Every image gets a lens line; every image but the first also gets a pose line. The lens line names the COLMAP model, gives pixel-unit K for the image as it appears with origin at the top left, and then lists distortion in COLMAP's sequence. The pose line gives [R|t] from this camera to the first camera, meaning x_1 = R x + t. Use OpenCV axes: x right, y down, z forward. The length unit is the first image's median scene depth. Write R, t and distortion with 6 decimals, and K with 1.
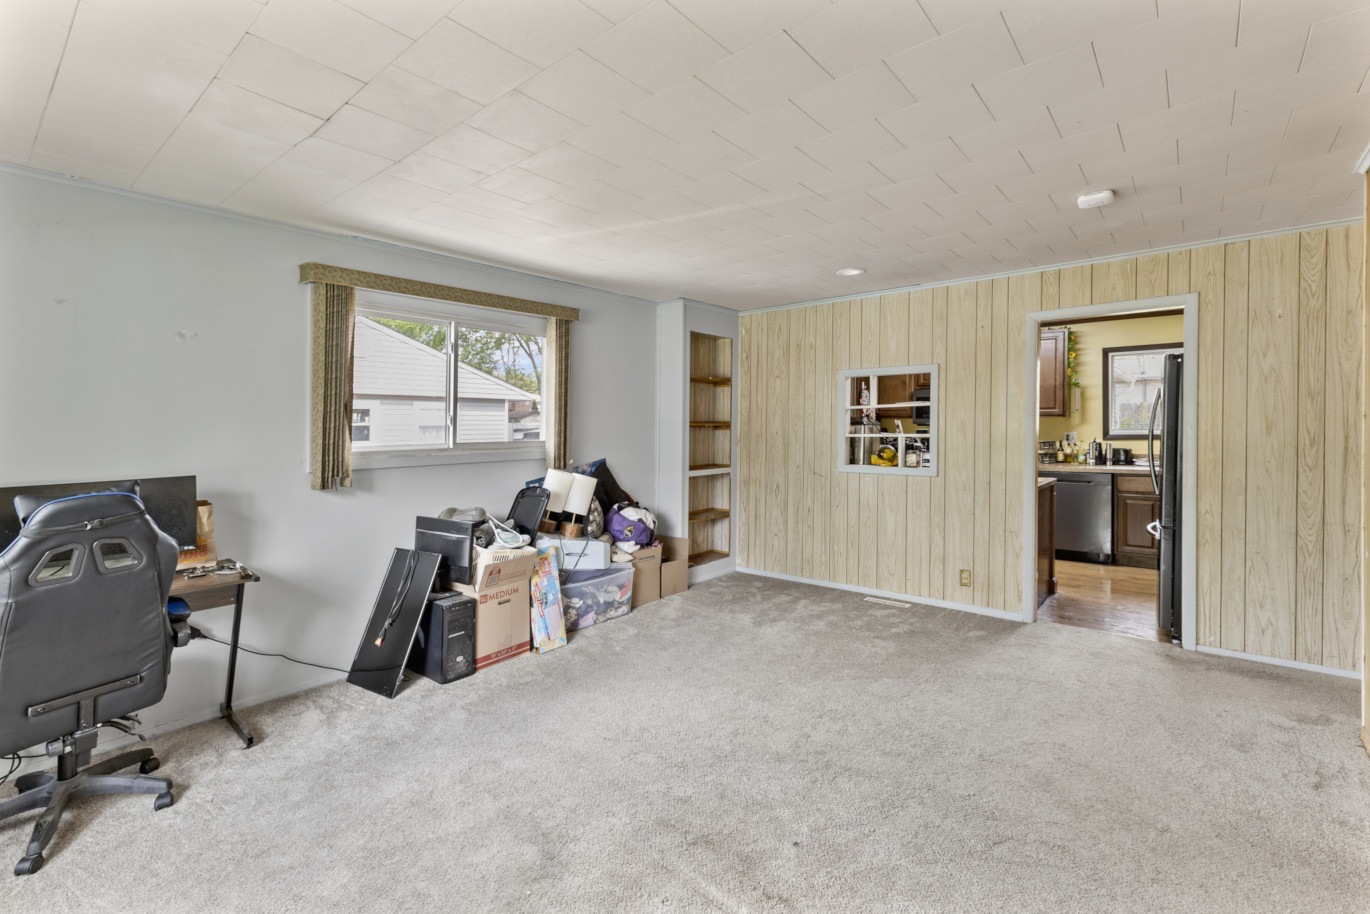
lens RADIAL K [[615.3, 0, 675.5], [0, 615.3, 434.4], [0, 0, 1]] dist [0.016627, -0.006493]
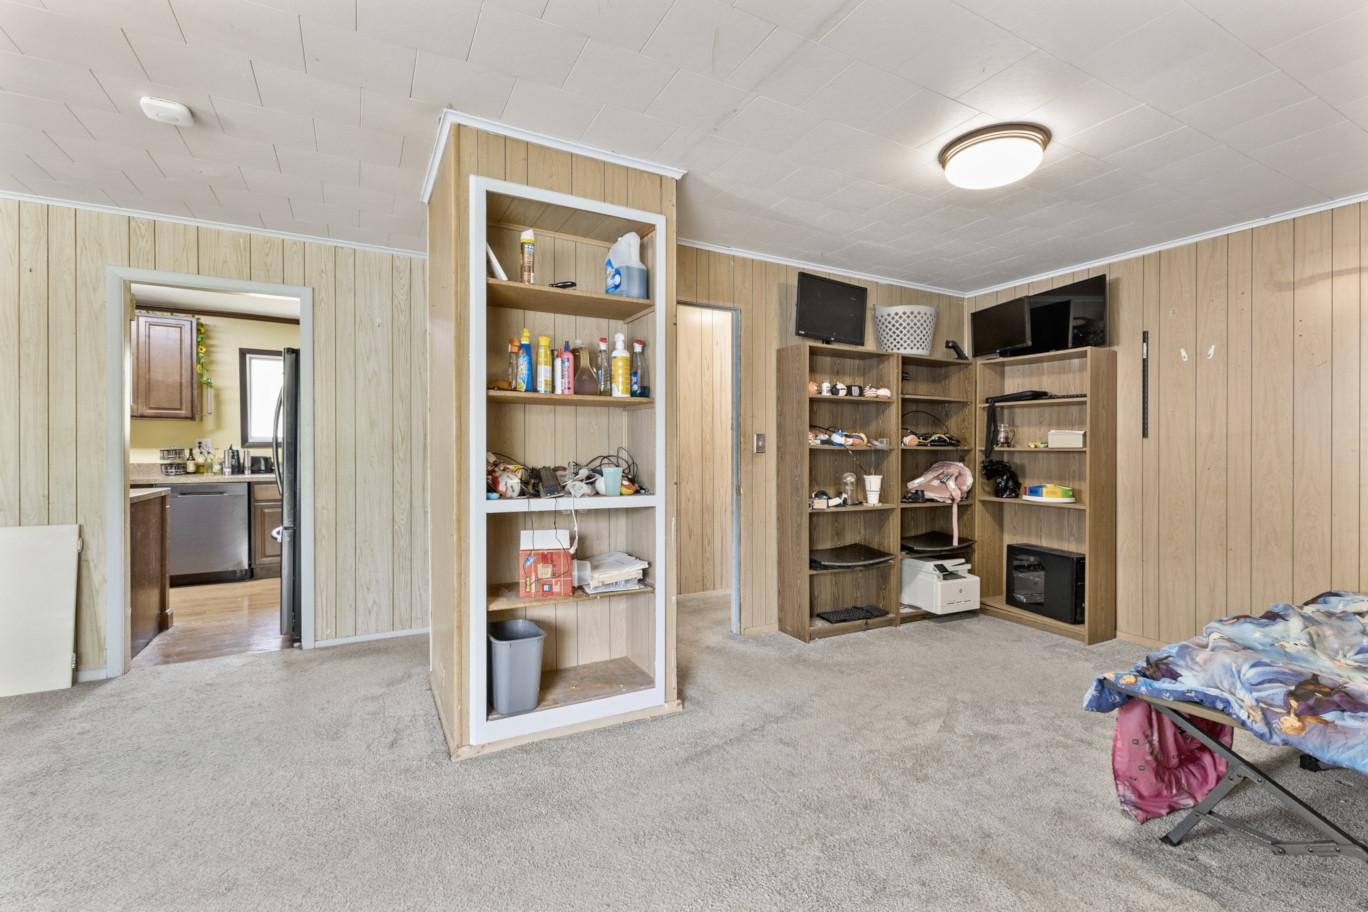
lens RADIAL K [[600.6, 0, 688.4], [0, 600.6, 461.7], [0, 0, 1]] dist [0.010714, -0.000011]
pose [[0.359295, -0.010333, 0.933167, 0.128886], [0.005119, 0.999945, 0.009102, 0.036864], [-0.933210, 0.001507, 0.359328, 0.076515]]
